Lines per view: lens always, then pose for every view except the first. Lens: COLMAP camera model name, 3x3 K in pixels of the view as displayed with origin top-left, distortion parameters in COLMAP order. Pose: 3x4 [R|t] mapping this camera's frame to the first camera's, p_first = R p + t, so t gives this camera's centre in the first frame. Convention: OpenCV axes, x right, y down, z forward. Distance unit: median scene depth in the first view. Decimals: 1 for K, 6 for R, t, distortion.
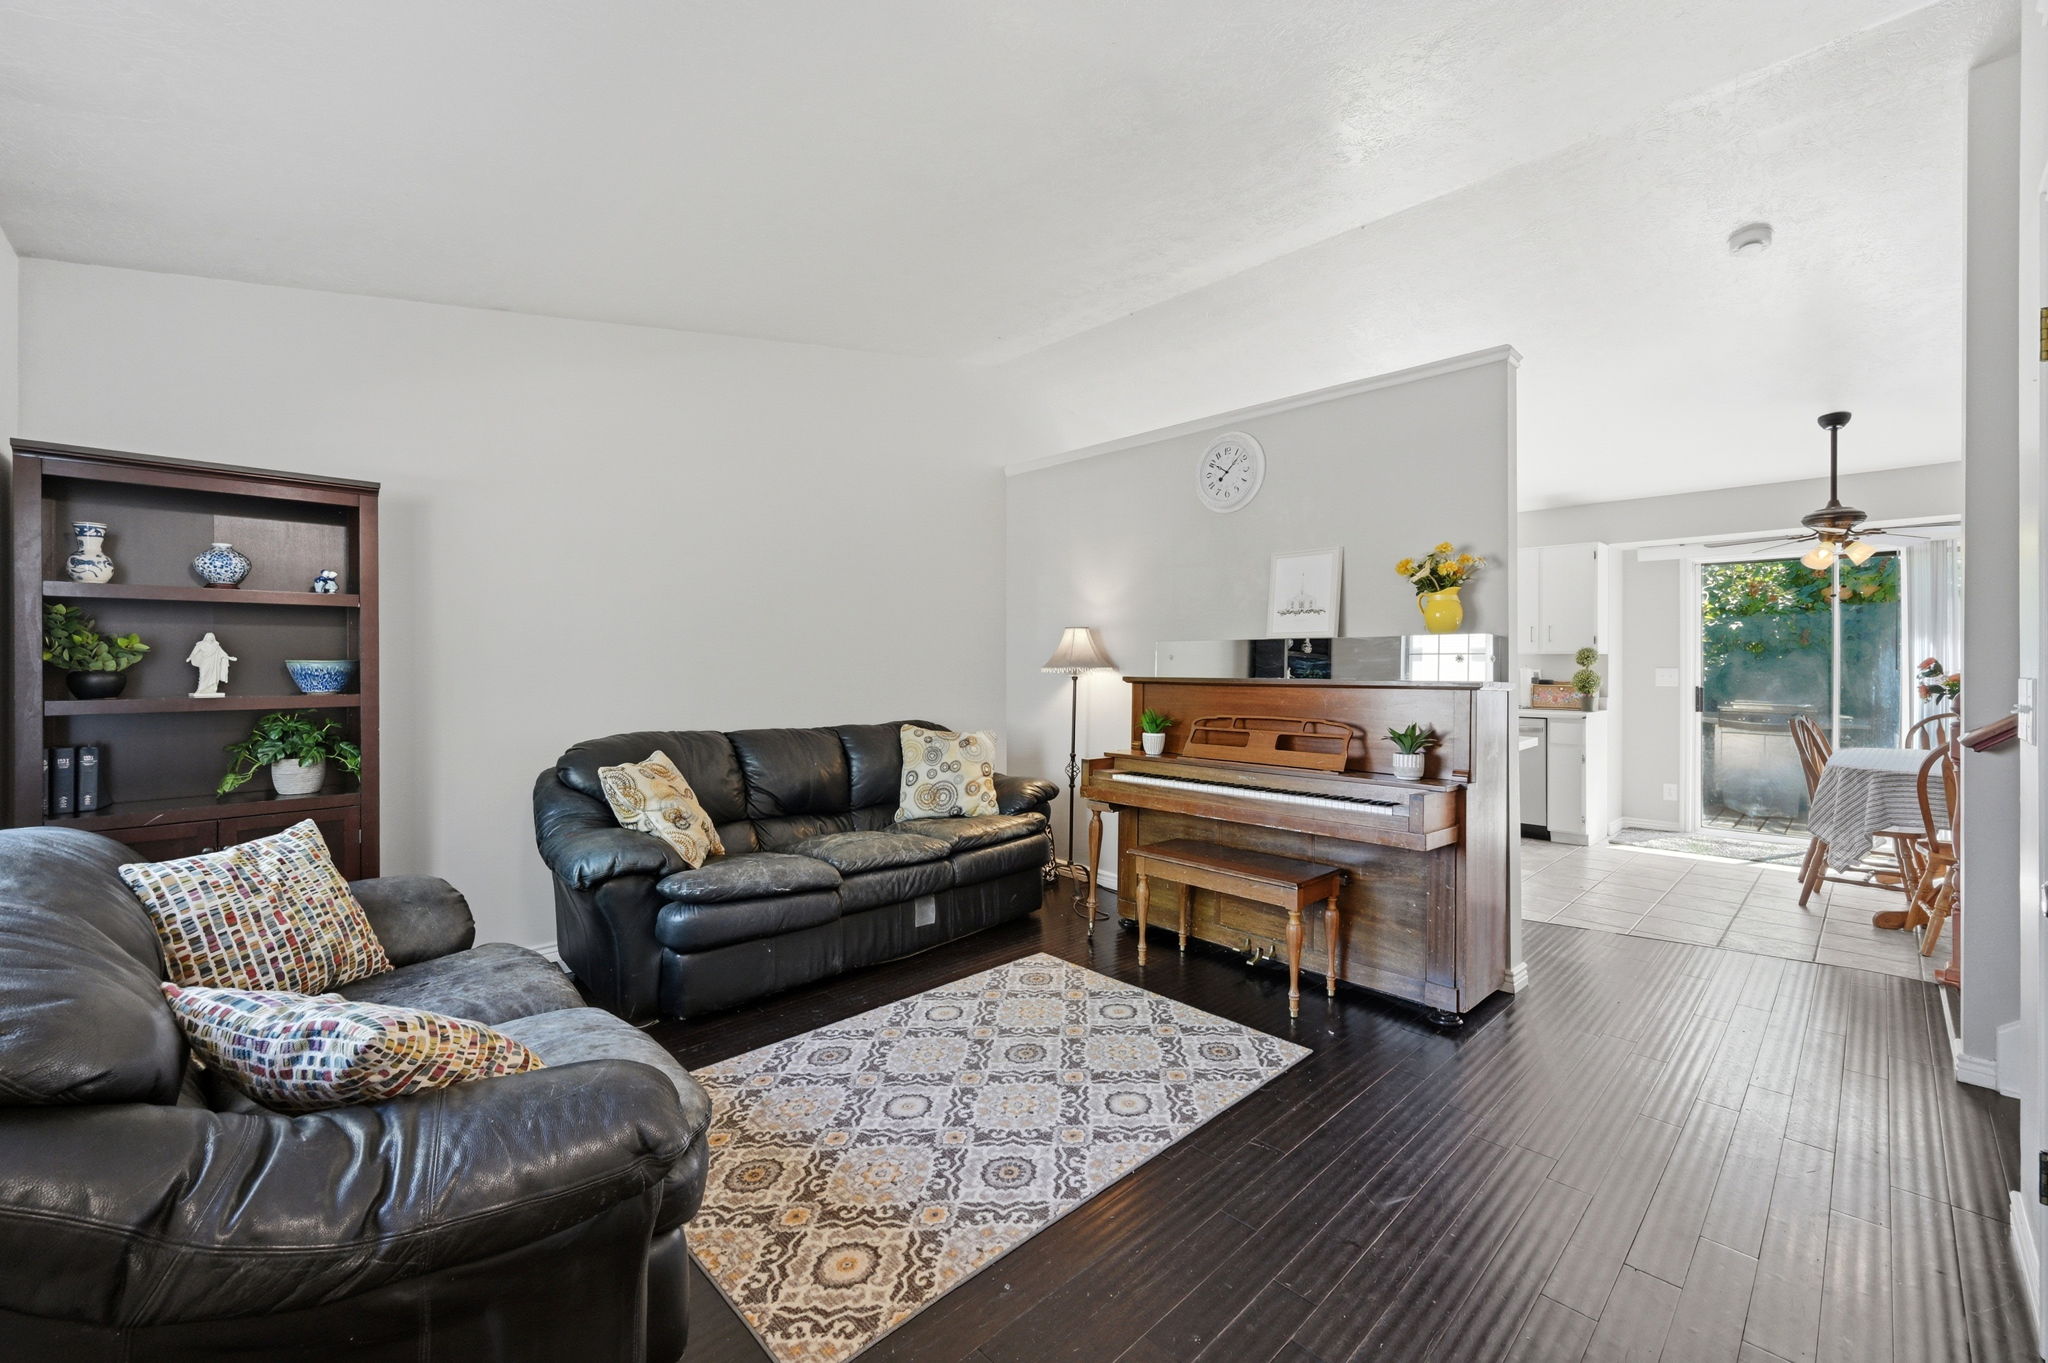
lens RADIAL K [[831.7, 0, 1028.9], [0, 831.7, 671.5], [0, 0, 1]] dist [0.000522, 0.000182]
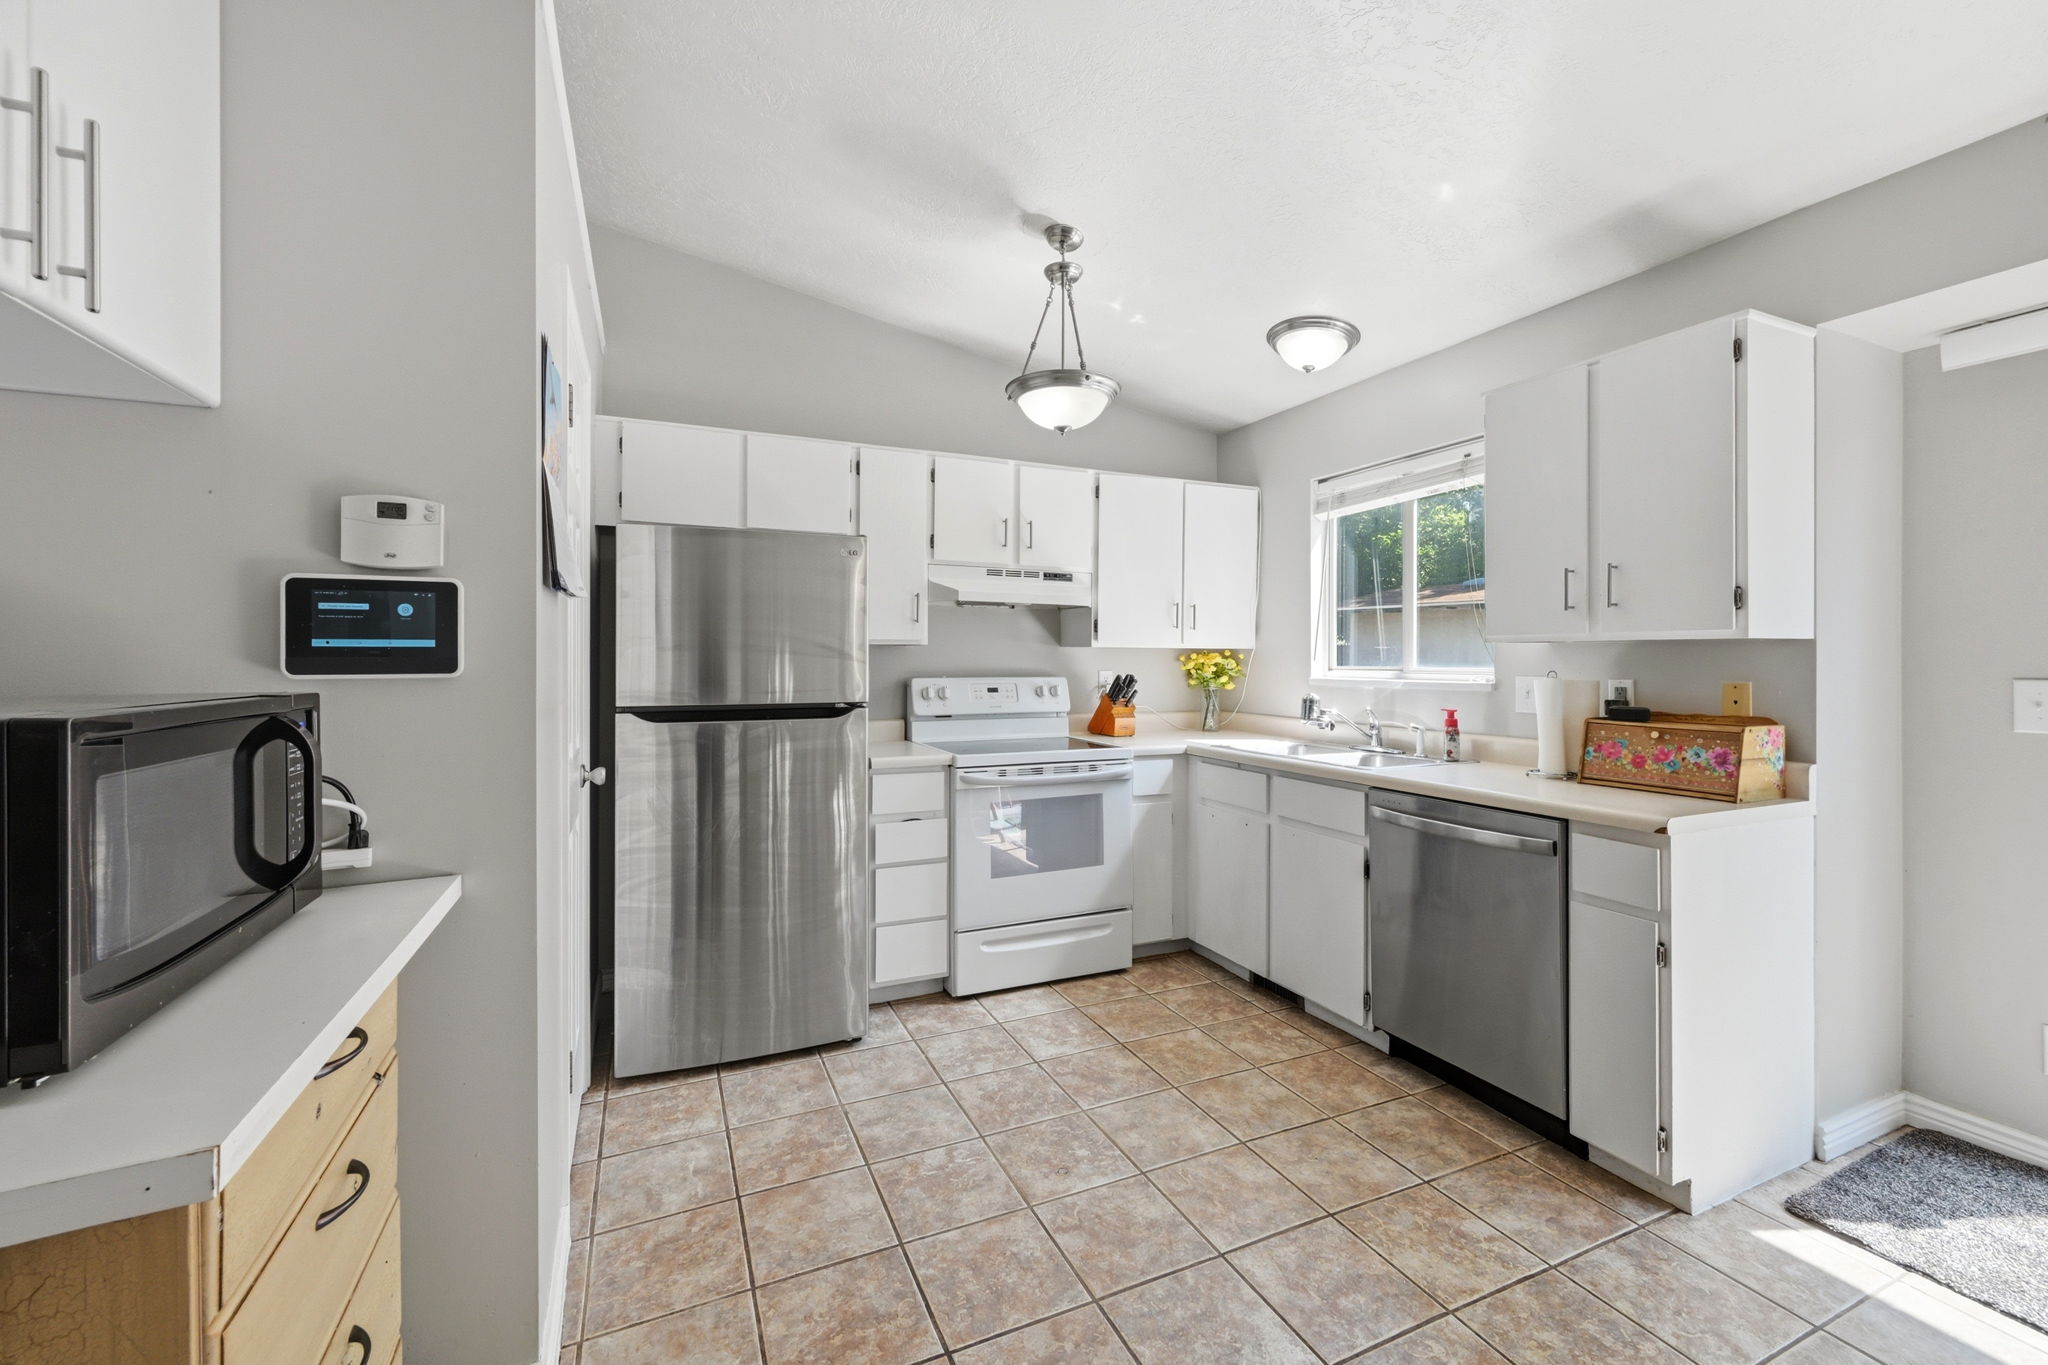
lens RADIAL K [[823.7, 0, 1021.0], [0, 823.7, 658.8], [0, 0, 1]] dist [0.001721, 0.000514]
pose [[0.940212, -0.000025, -0.340590, 0.496448], [-0.003131, 0.999957, -0.008716, -0.007570], [0.340575, 0.009261, 0.940172, 0.555576]]
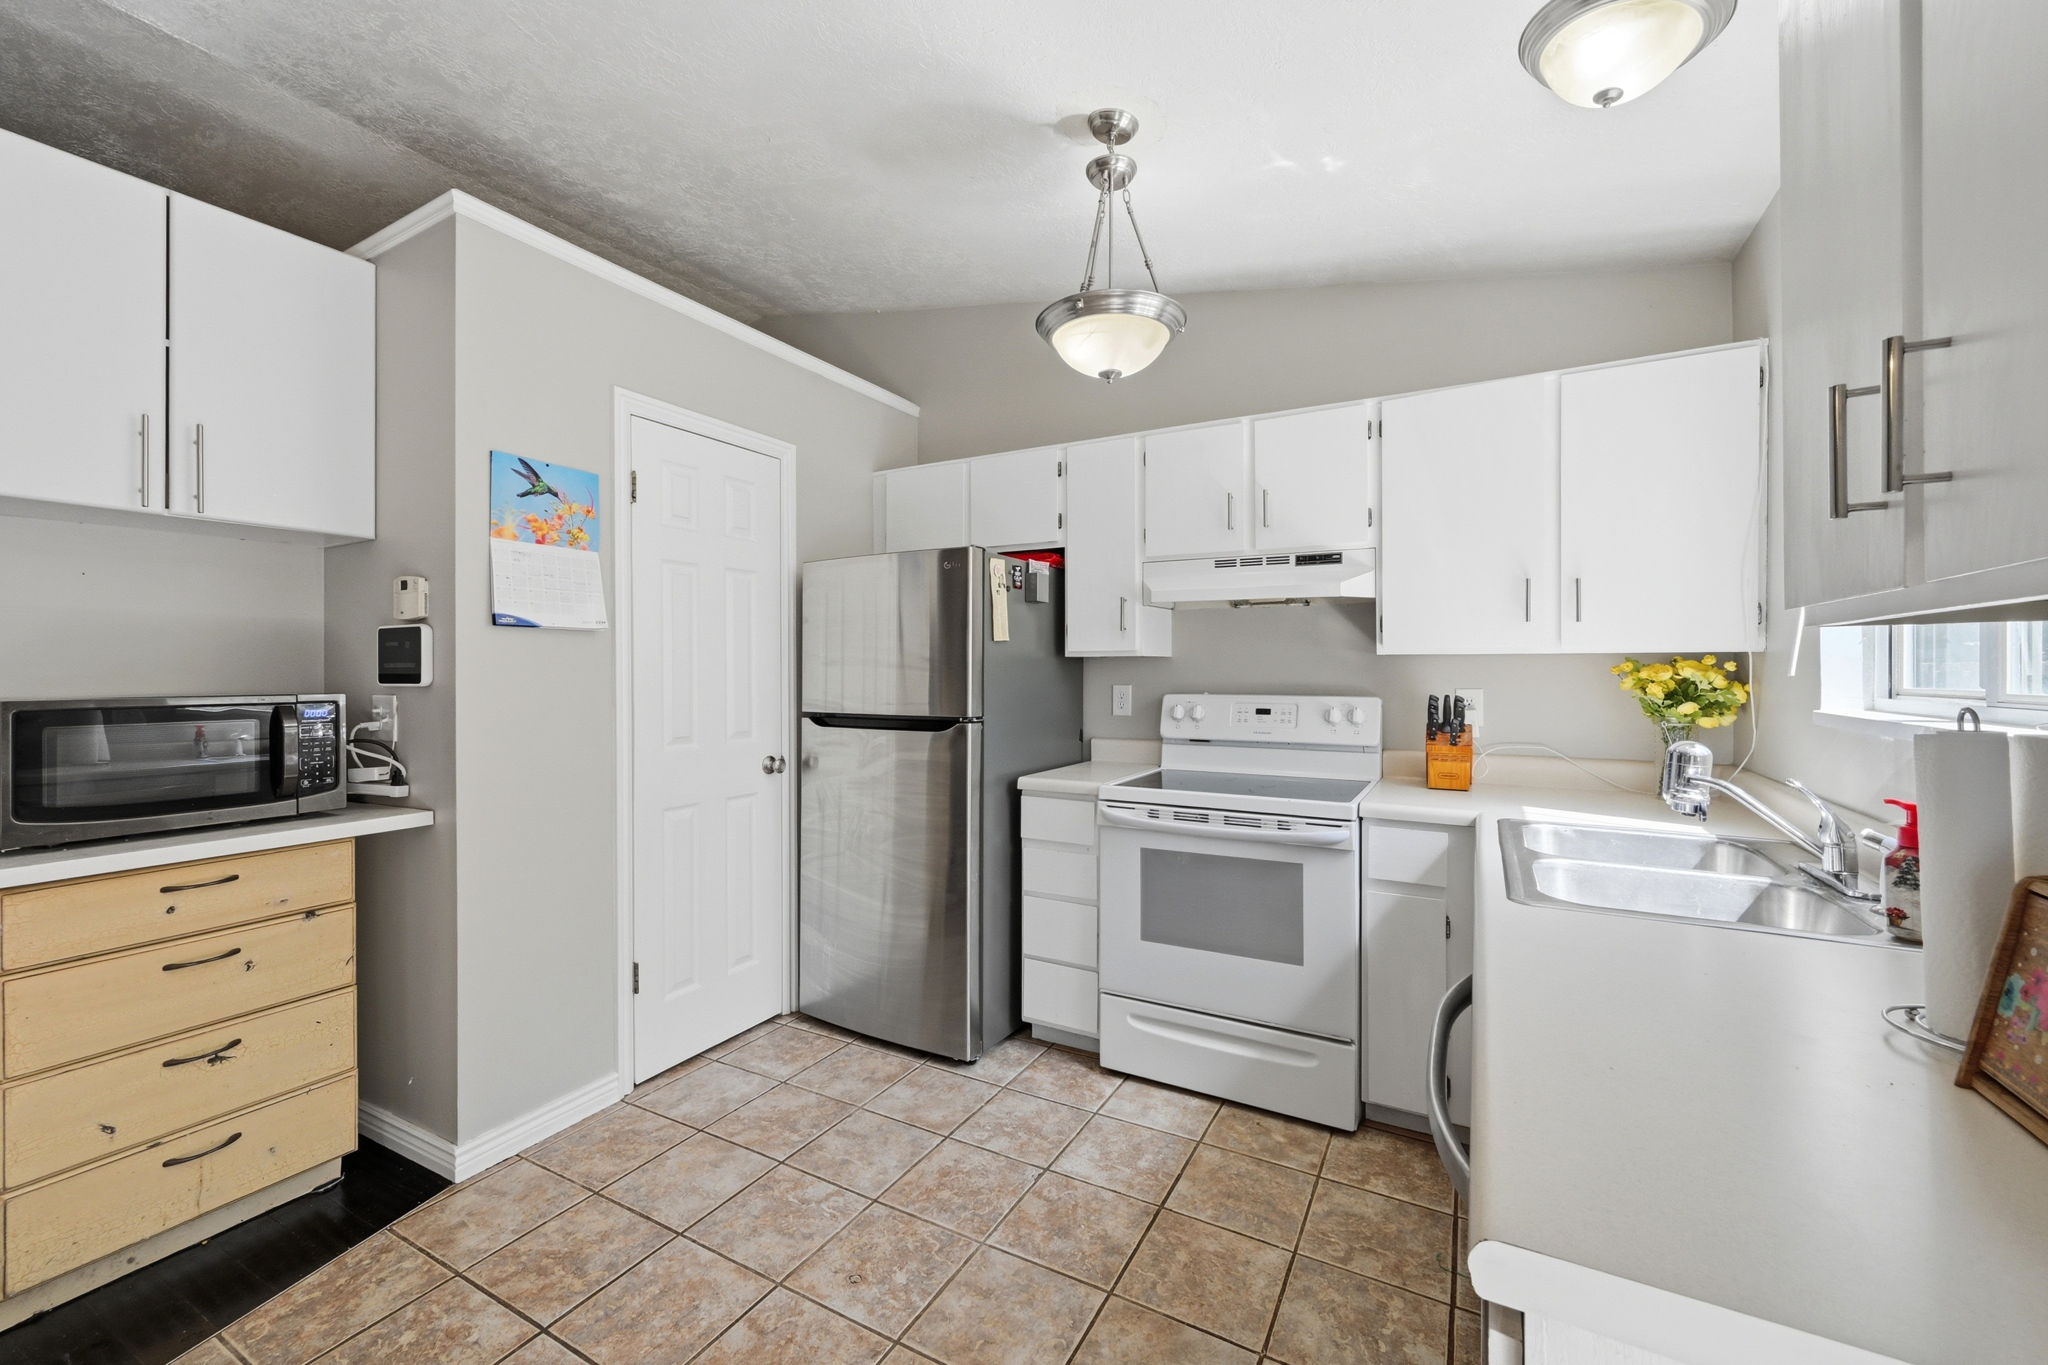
lens RADIAL K [[817.2, 0, 1030.5], [0, 817.2, 673.0], [0, 0, 1]] dist [0.000401, 0.000156]
pose [[0.292422, 0.000936, -0.956289, 0.682349], [-0.004494, 0.999990, -0.000395, -0.011273], [0.956279, 0.004413, 0.292423, 0.848172]]
